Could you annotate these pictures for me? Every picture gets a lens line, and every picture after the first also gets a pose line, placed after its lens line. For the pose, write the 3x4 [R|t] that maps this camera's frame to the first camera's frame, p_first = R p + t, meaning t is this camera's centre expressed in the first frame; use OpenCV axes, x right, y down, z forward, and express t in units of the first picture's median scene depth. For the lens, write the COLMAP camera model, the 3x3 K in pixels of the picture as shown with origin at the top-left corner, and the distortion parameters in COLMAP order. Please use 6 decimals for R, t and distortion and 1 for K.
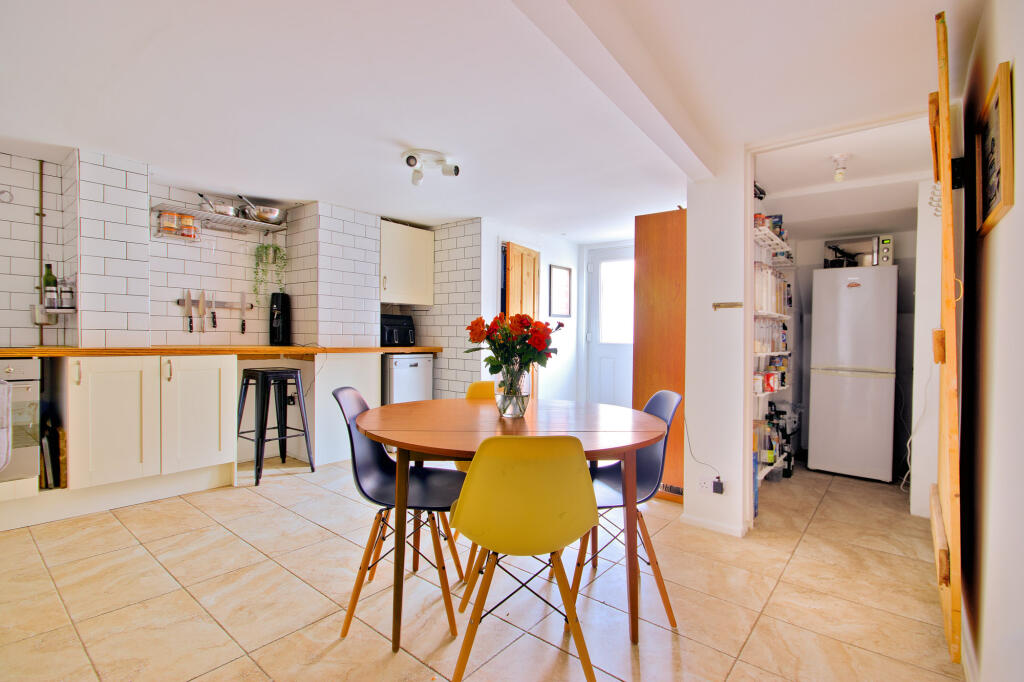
lens RADIAL K [[477.9, 0, 512.0], [0, 477.9, 341.0], [0, 0, 1]] dist [0.000674, 0.000005]
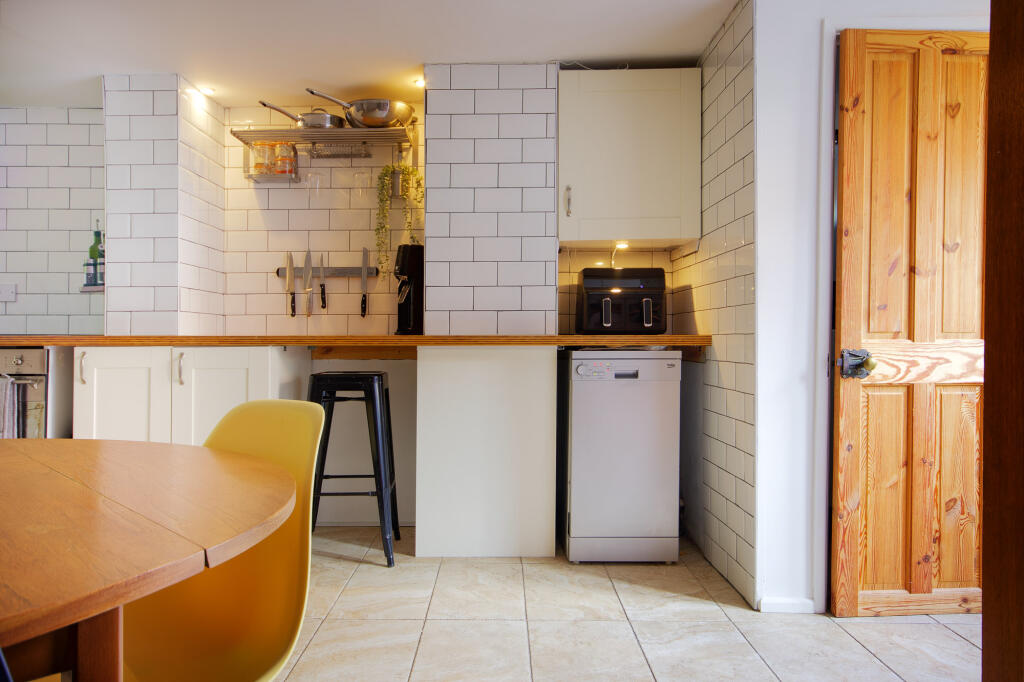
lens RADIAL K [[723.3, 0, 512.0], [0, 723.3, 341.0], [0, 0, 1]] dist [-0.020409, -0.000177]
pose [[0.620108, -0.017898, -0.784312, 0.294906], [0.007616, 0.999830, -0.016795, 0.033976], [0.784479, 0.004442, 0.620139, 0.577695]]
